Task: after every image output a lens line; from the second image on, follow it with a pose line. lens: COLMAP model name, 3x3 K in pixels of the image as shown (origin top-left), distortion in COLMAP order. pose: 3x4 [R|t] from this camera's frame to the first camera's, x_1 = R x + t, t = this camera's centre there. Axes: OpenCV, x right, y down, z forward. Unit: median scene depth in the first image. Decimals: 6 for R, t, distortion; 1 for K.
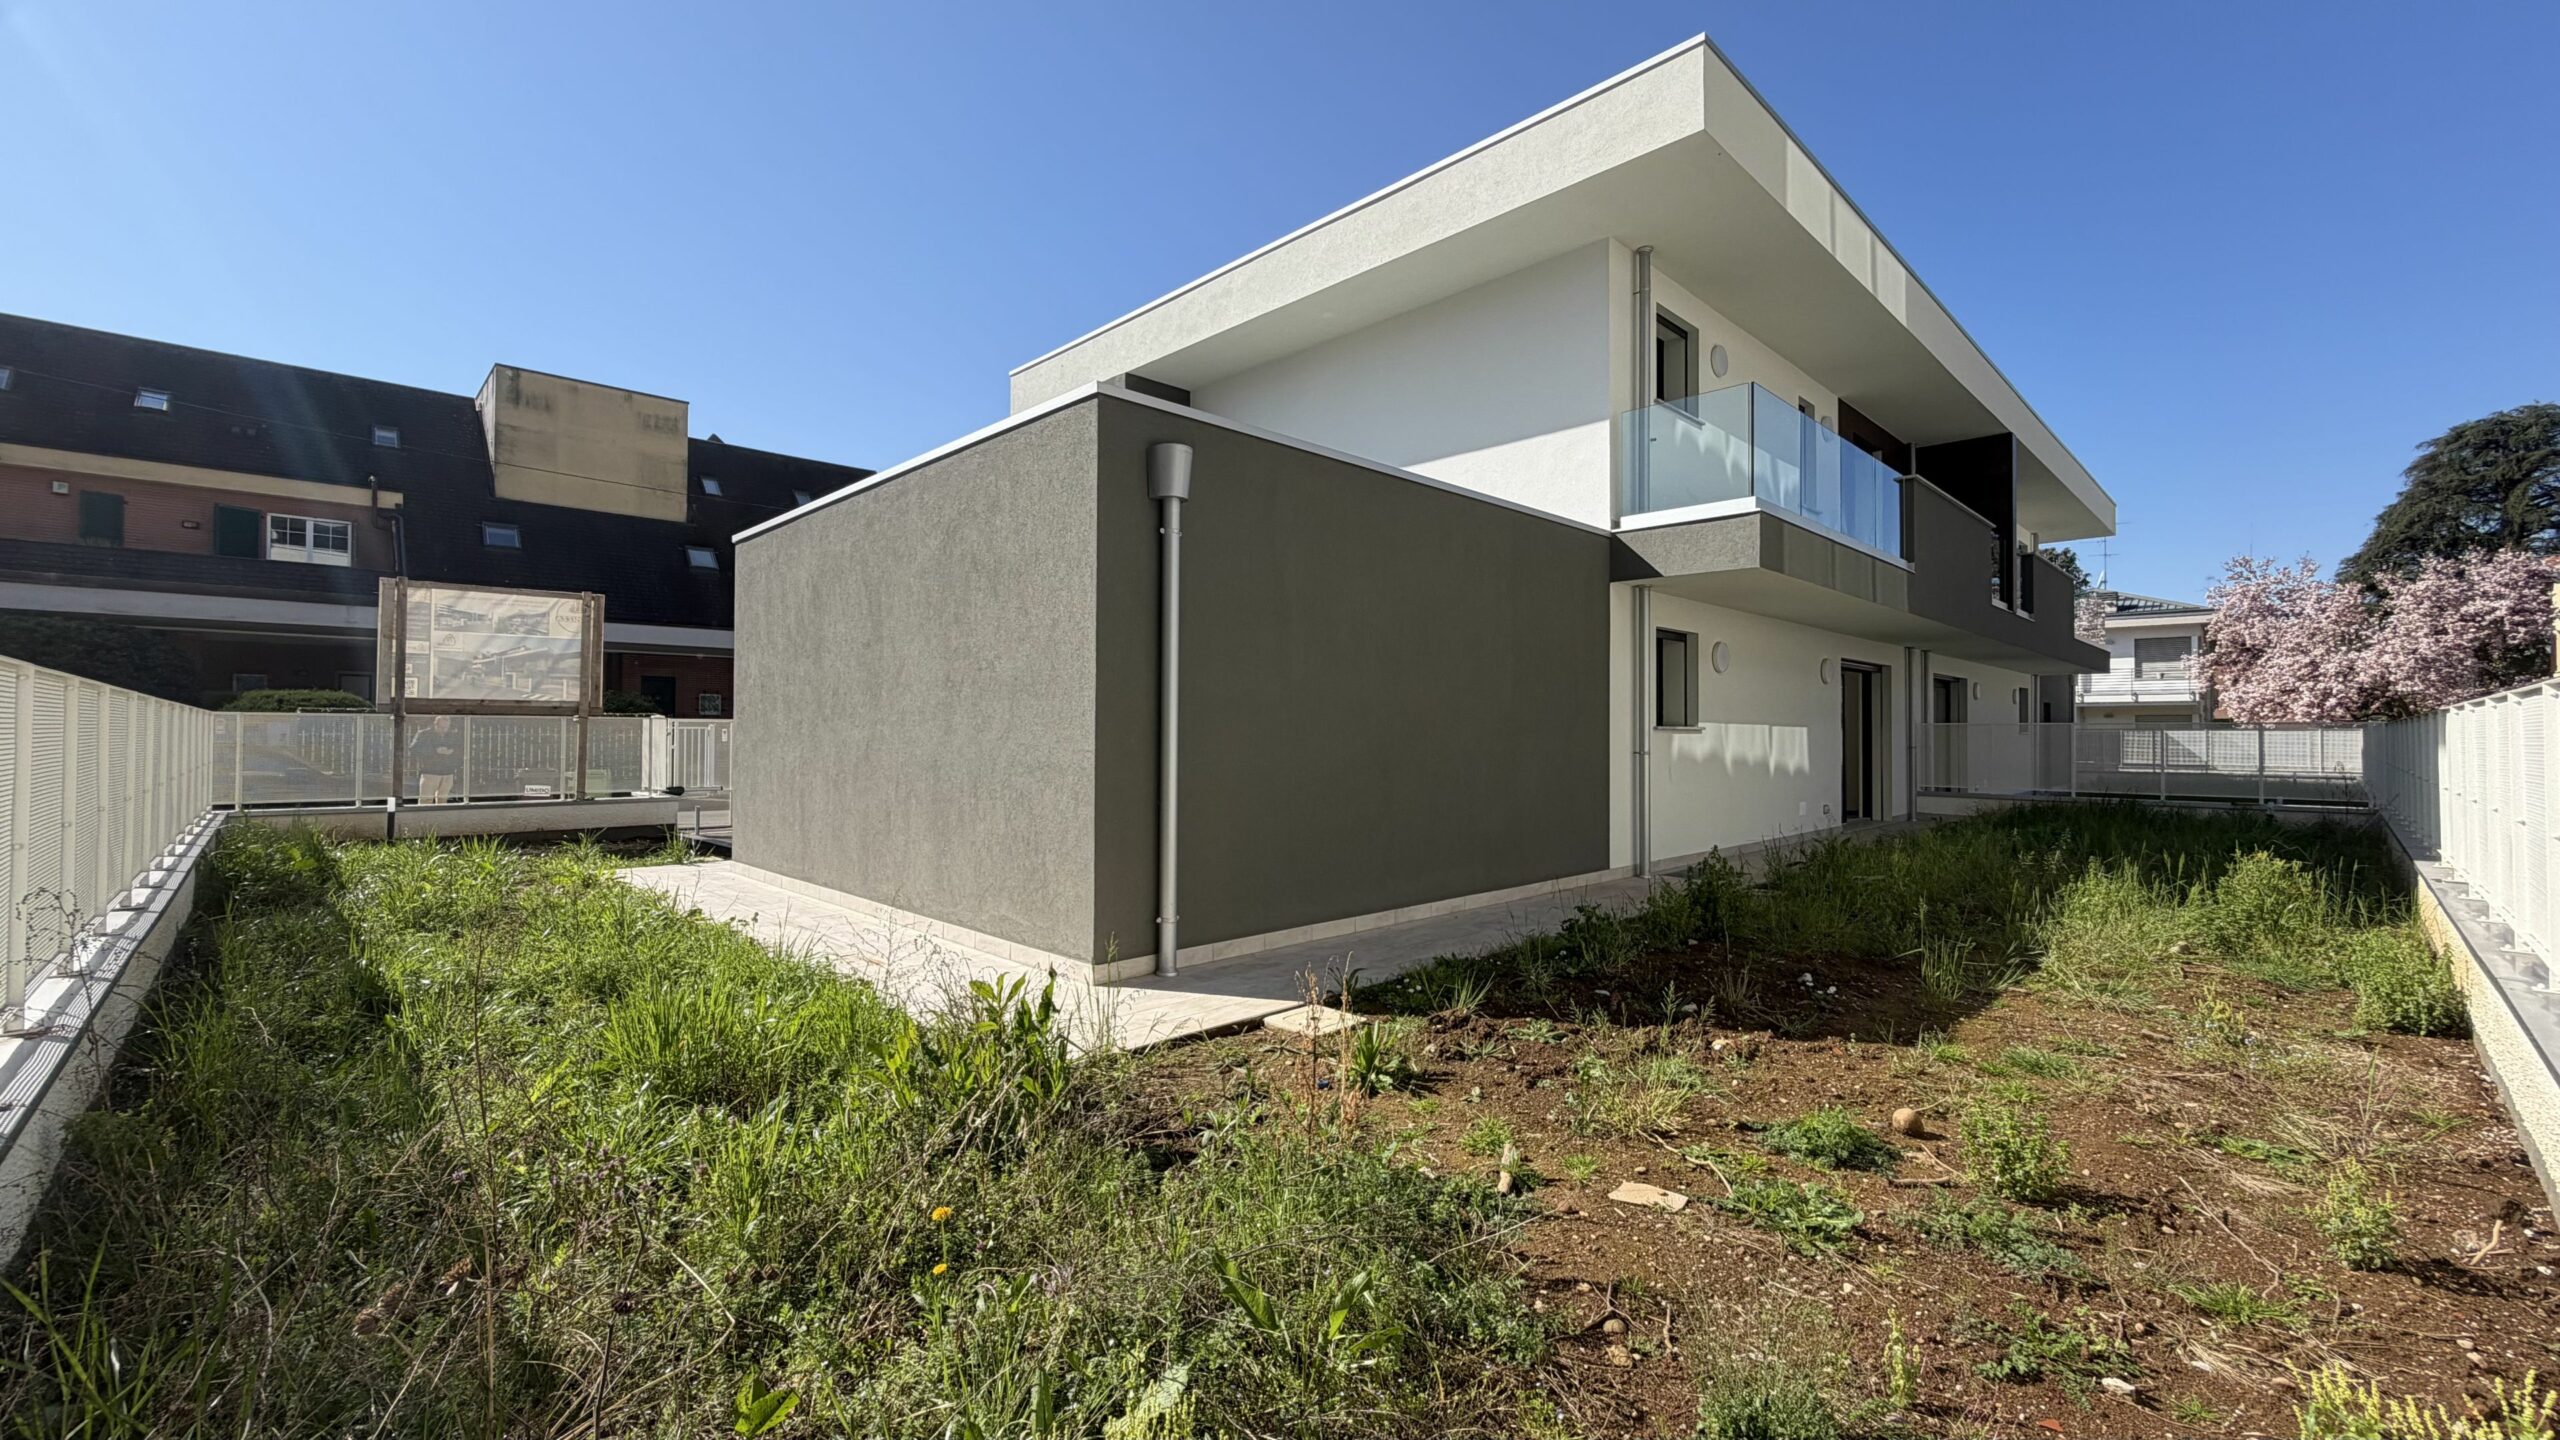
lens RADIAL K [[1015.7, 0, 1280.8], [0, 1015.7, 726.7], [0, 0, 1]] dist [-0.000559, -0.000066]
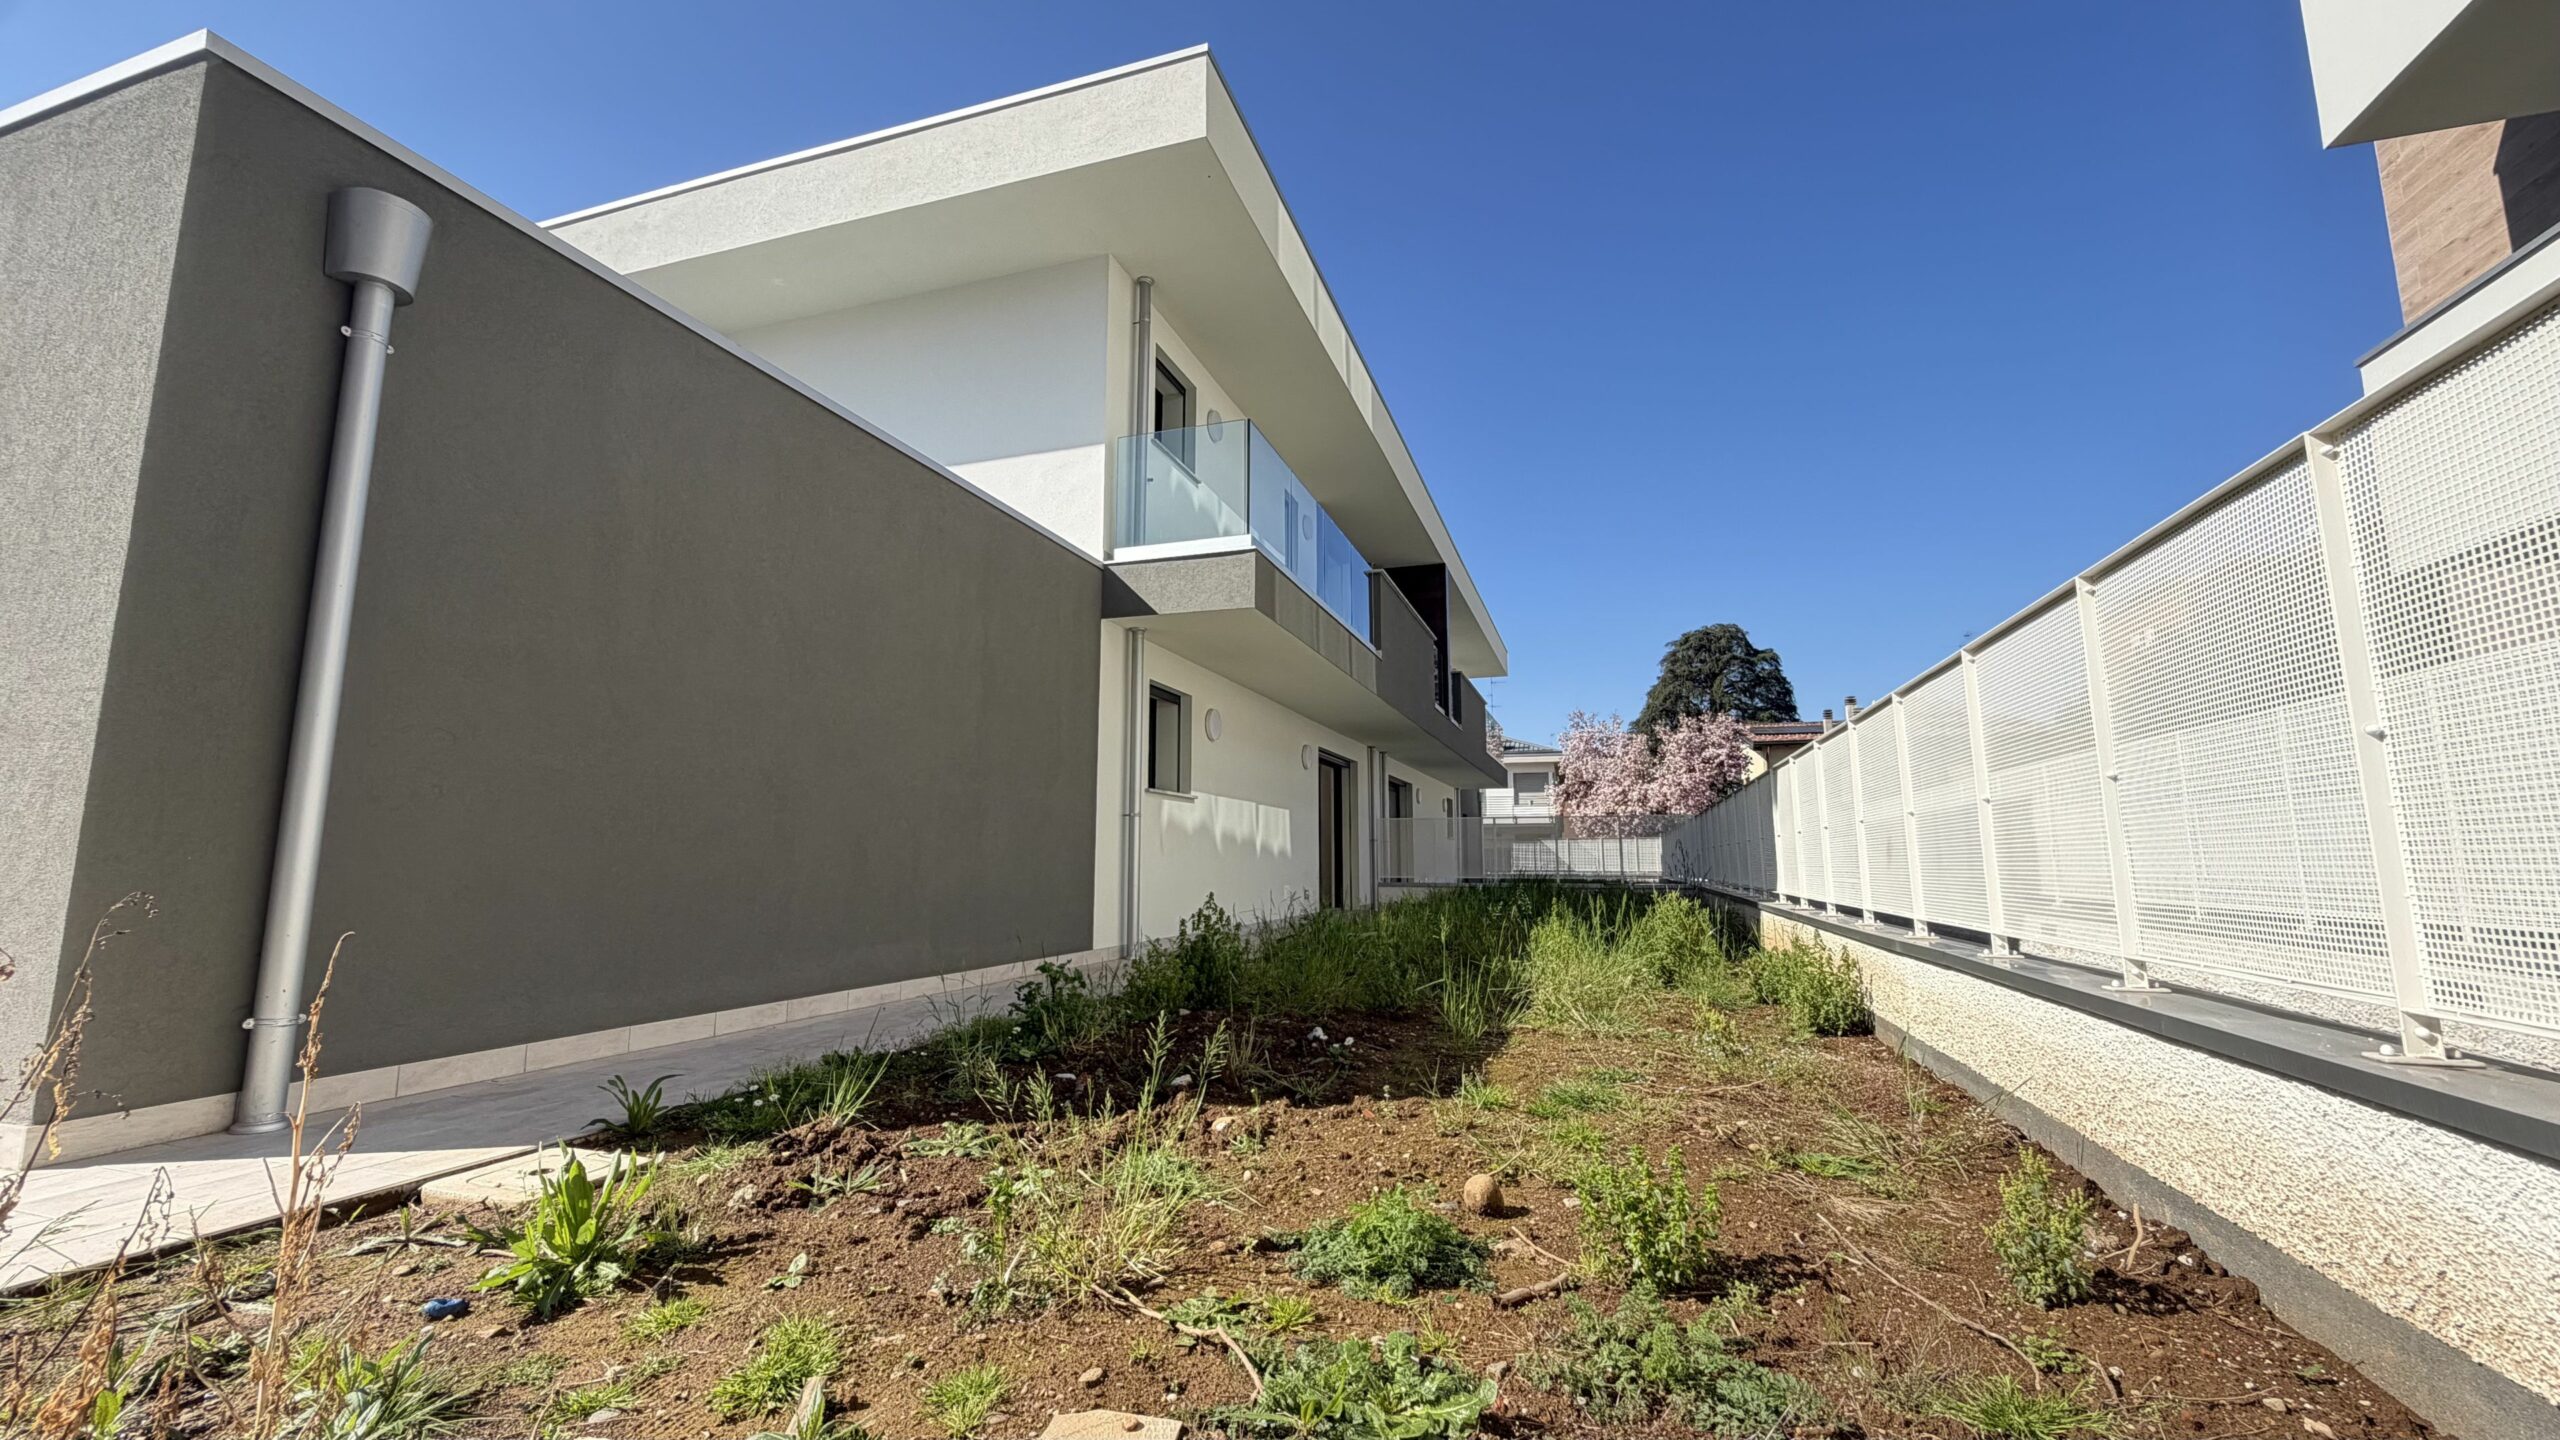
lens RADIAL K [[1015.7, 0, 1279.1], [0, 1015.7, 716.7], [0, 0, 1]] dist [-0.000559, -0.000066]
pose [[0.886866, 0.062483, 0.457782, 0.103107], [-0.001274, 0.991140, -0.132814, 0.100497], [-0.462025, 0.117205, 0.879088, 0.265297]]
